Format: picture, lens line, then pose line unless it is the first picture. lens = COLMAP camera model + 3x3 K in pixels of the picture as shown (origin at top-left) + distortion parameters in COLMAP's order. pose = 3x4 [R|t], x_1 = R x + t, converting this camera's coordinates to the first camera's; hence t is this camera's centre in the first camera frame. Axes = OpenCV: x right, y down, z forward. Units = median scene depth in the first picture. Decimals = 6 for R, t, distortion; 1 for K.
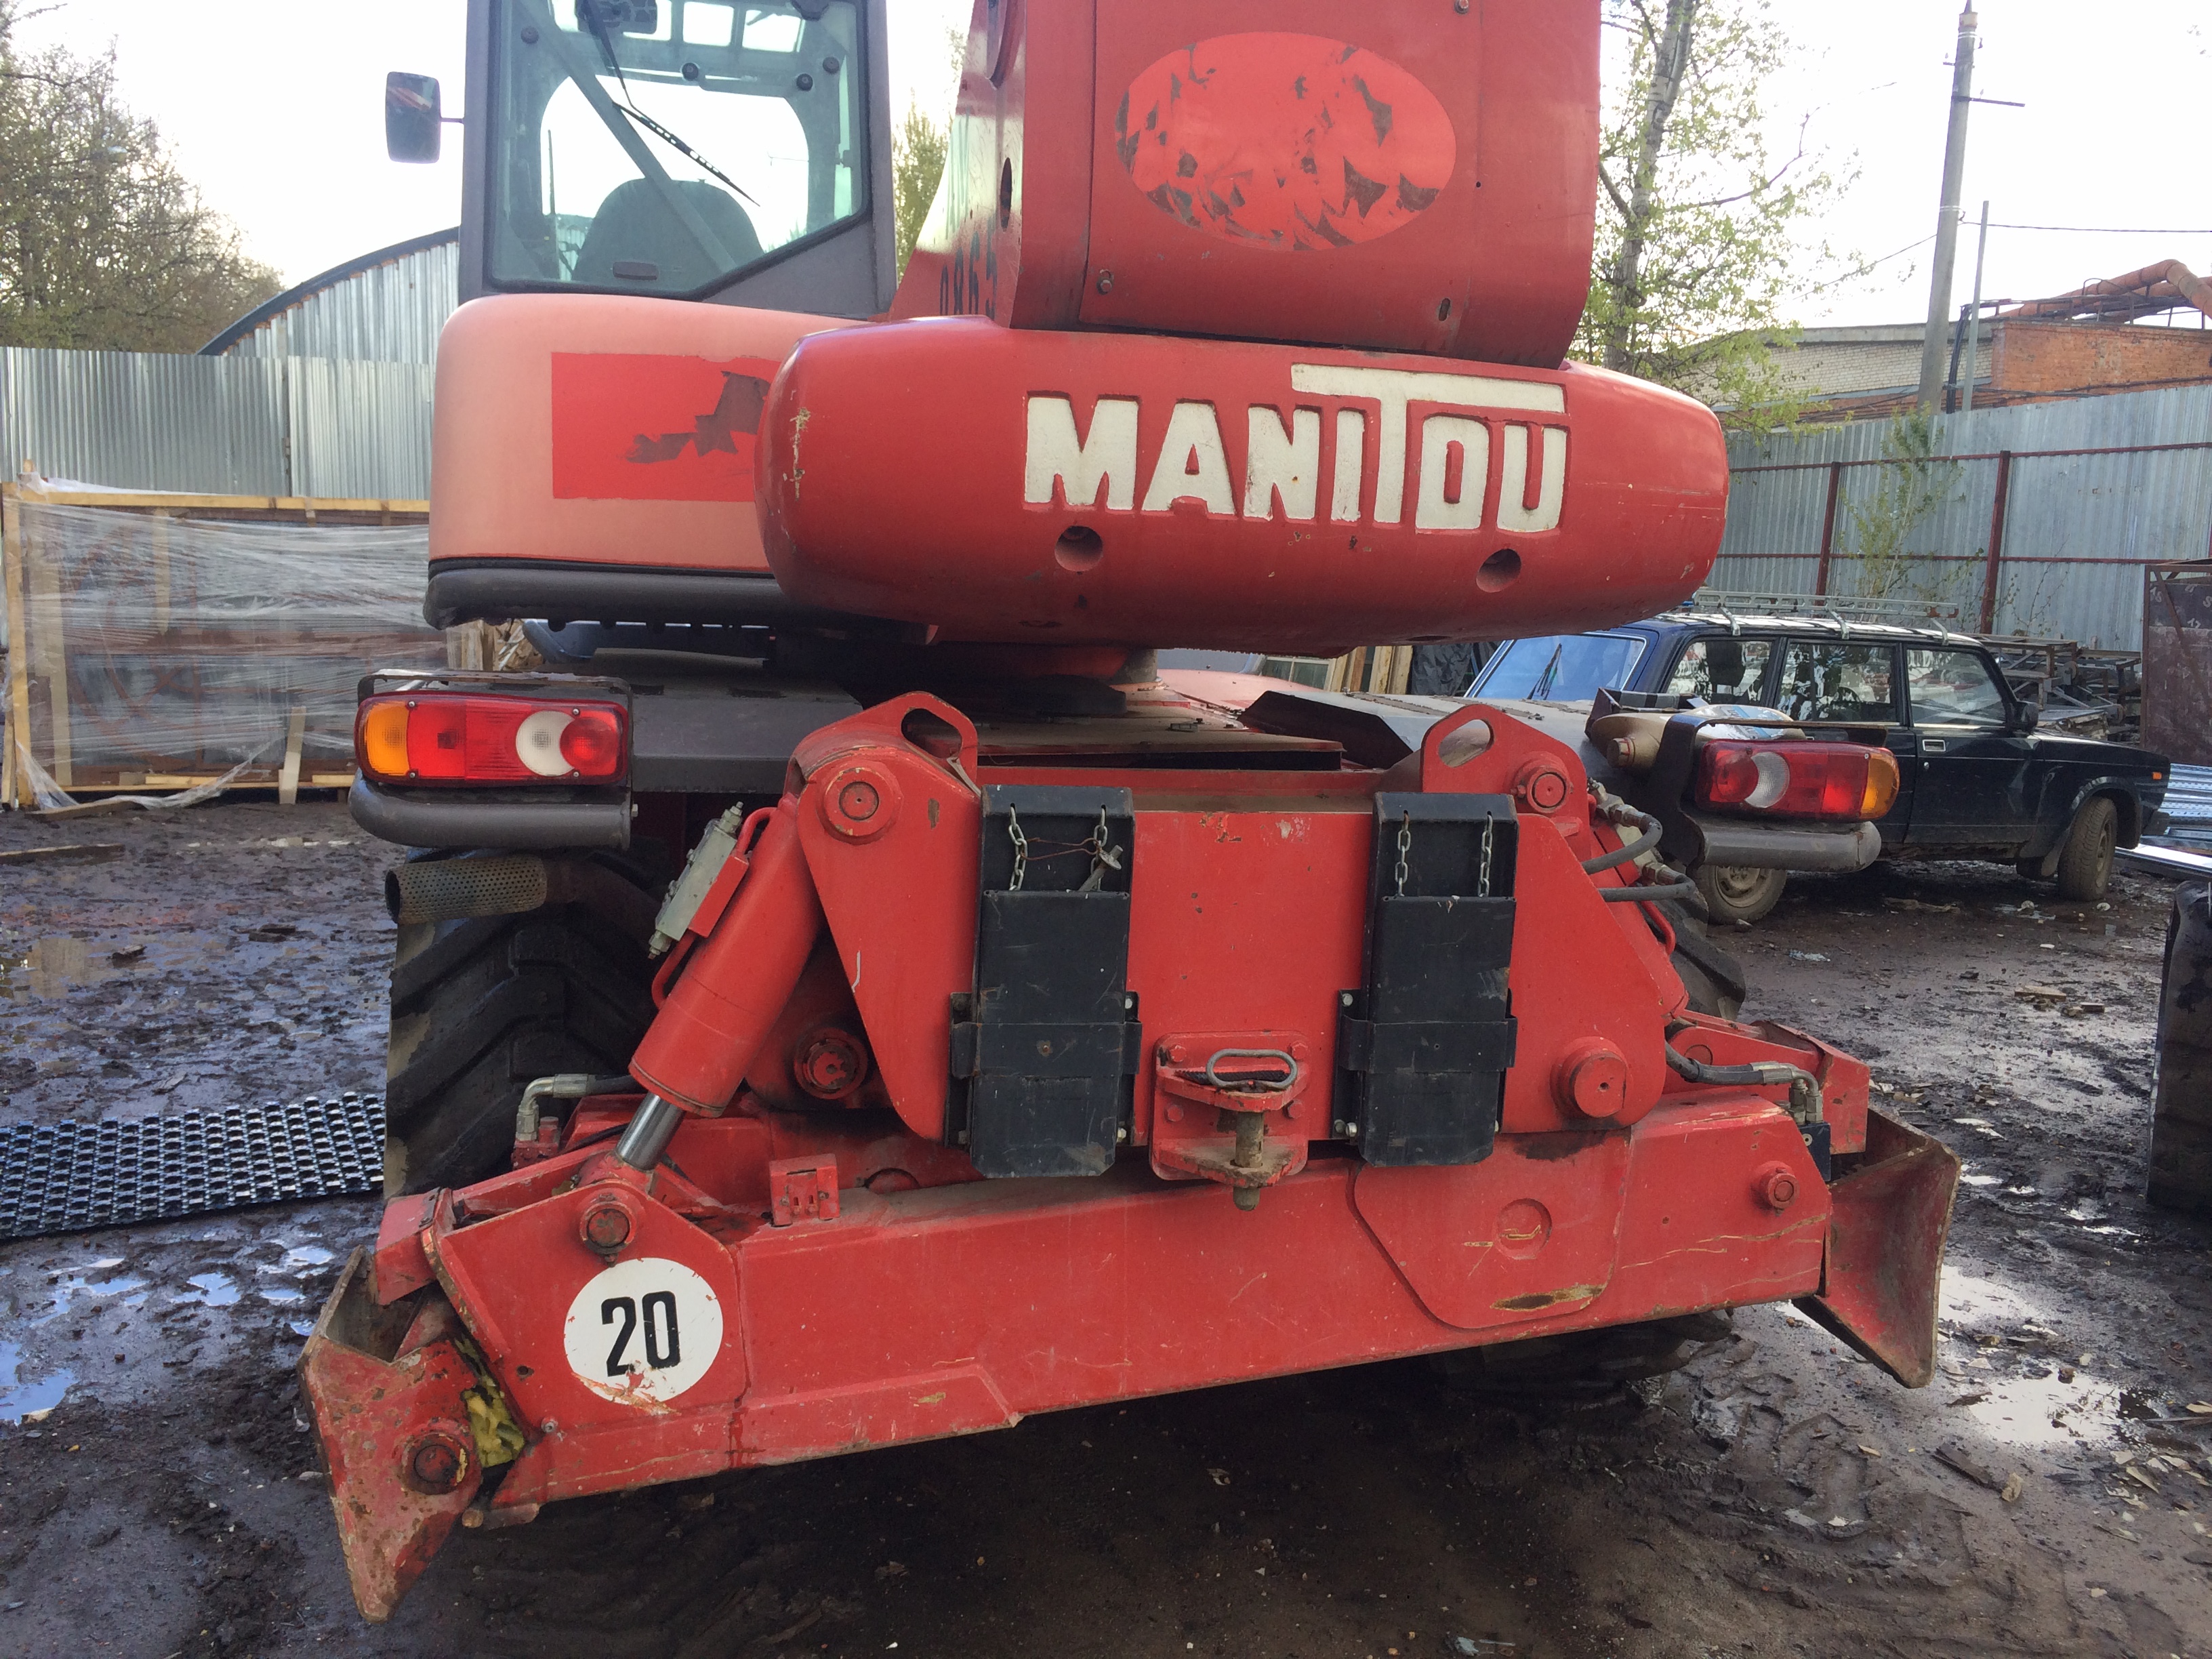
lens RADIAL K [[1885.1, 0, 1106.0], [0, 1885.1, 829.5], [0, 0, 1]] dist [0.002167, -0.000804]
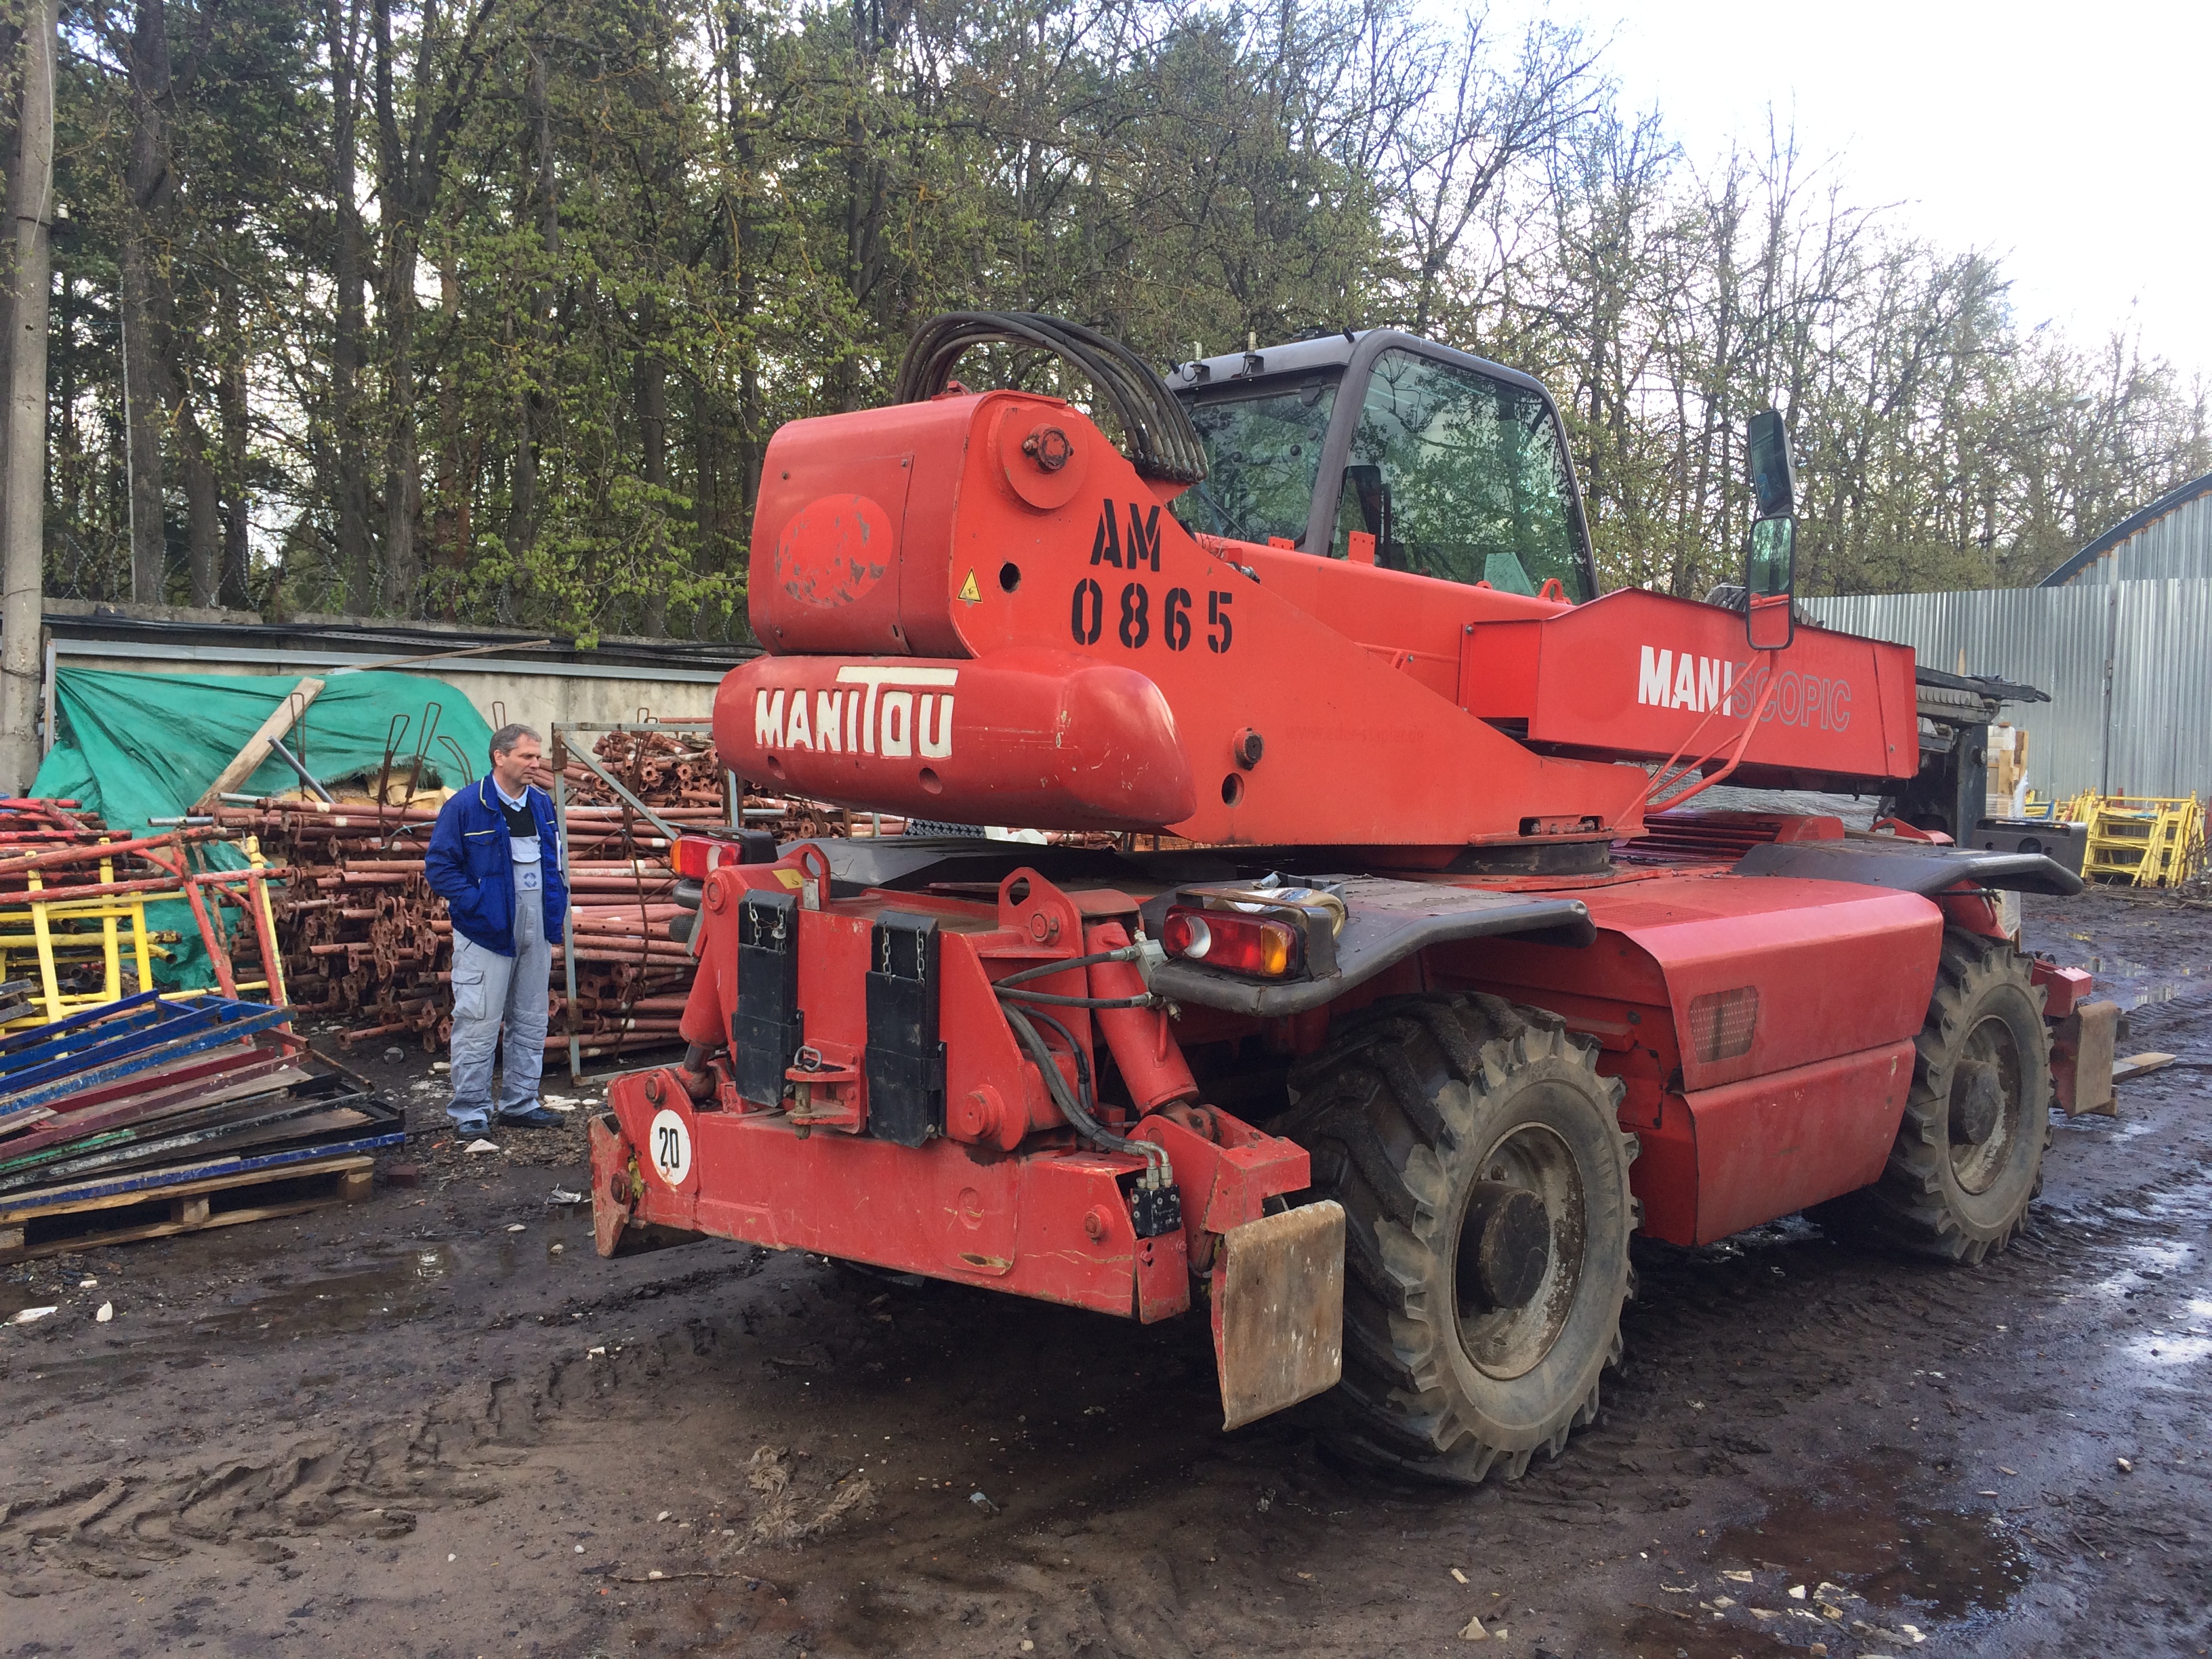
lens RADIAL K [[1885.1, 0, 1106.0], [0, 1885.1, 829.5], [0, 0, 1]] dist [0.002167, -0.000804]
pose [[0.533514, 0.026572, -0.845374, 1.728006], [-0.123888, 0.991181, -0.047031, -0.037353], [0.836669, 0.129824, 0.532100, 0.263668]]
